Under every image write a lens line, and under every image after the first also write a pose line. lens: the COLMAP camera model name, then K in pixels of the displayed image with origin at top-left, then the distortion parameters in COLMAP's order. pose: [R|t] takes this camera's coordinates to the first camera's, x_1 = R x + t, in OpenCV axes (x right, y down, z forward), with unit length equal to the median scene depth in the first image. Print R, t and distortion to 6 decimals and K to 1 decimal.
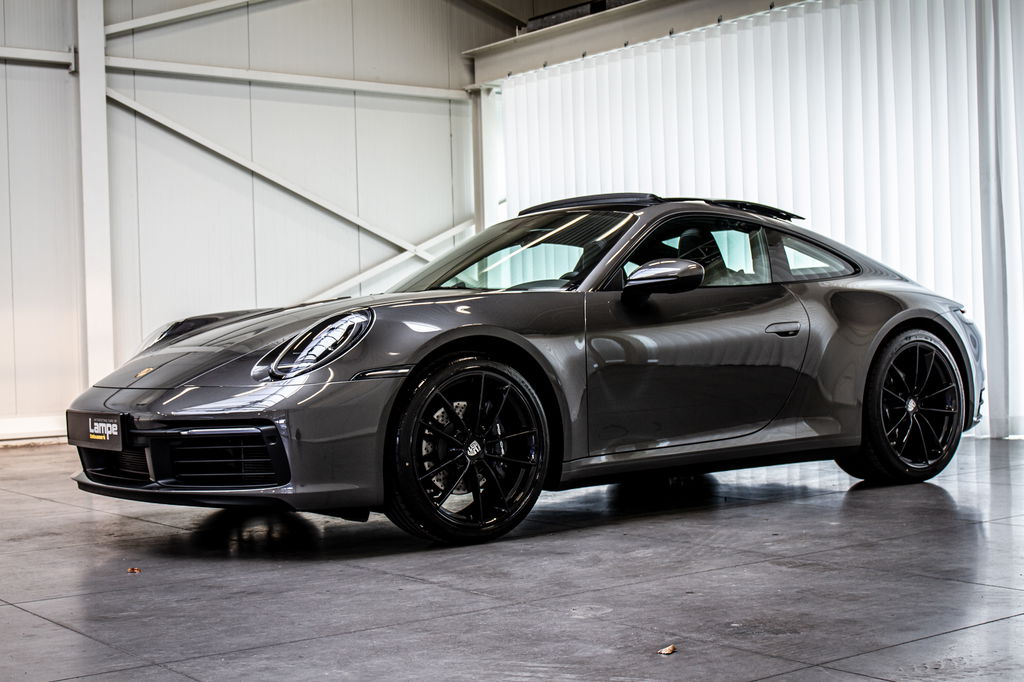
lens RADIAL K [[1554.1, 0, 511.7], [0, 1554.1, 337.8], [0, 0, 1]] dist [0.020238, 0.000000]
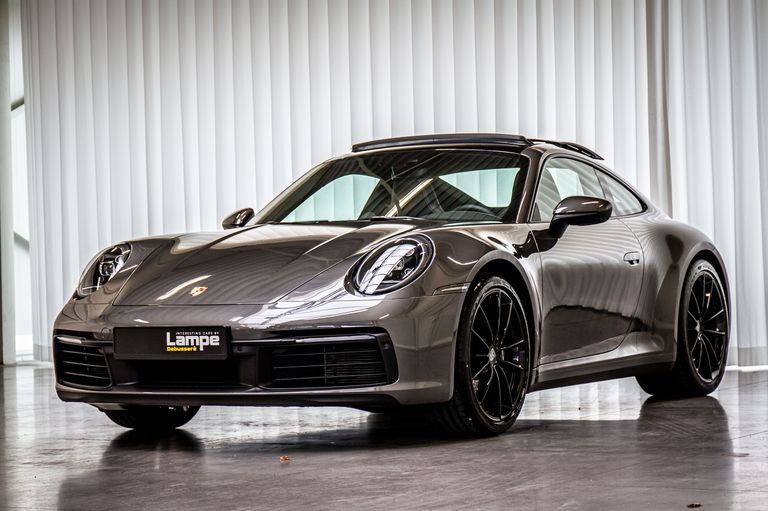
lens RADIAL K [[2267.7, 0, 380.9], [0, 2267.7, 257.1], [0, 0, 1]] dist [0.029463, 0.000000]
pose [[0.908415, 0.005253, 0.418037, -0.801625], [0.004552, 0.999737, -0.022456, 0.035315], [-0.418045, 0.022302, 0.908152, -0.505122]]
